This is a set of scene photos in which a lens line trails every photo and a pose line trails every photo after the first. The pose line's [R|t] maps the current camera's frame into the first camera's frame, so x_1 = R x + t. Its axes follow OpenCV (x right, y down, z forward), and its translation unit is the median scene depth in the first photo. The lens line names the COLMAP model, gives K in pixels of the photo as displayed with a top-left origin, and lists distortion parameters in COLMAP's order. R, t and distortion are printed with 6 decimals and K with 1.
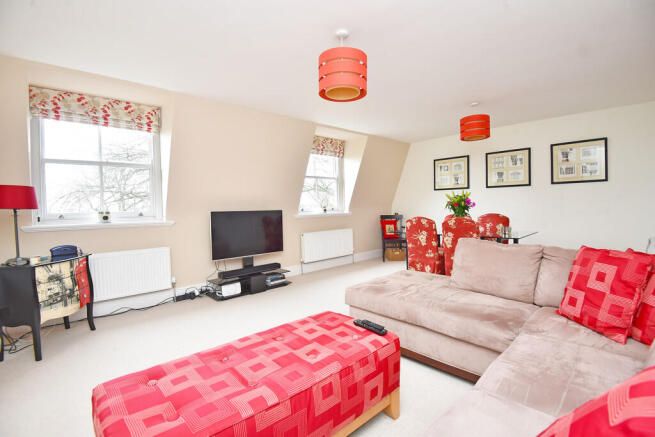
lens RADIAL K [[309.0, 0, 325.3], [0, 309.0, 215.9], [0, 0, 1]] dist [0.000686, -0.028090]
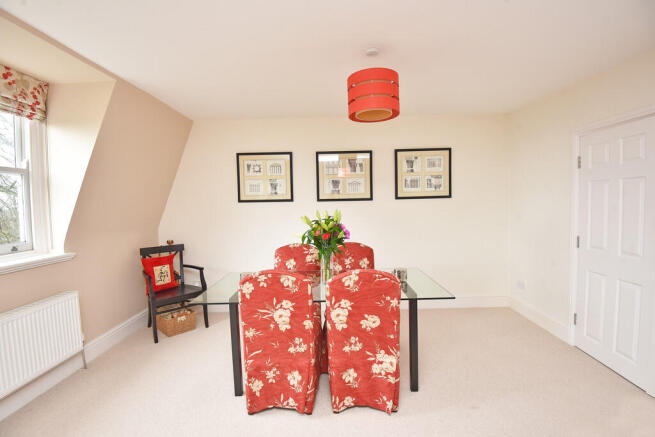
lens RADIAL K [[309.0, 0, 325.3], [0, 309.0, 215.9], [0, 0, 1]] dist [0.000686, -0.028090]
pose [[0.685603, -0.029482, 0.727378, 0.024148], [0.030548, 0.999465, 0.011717, -0.076492], [-0.727334, 0.014187, 0.686137, 0.591912]]
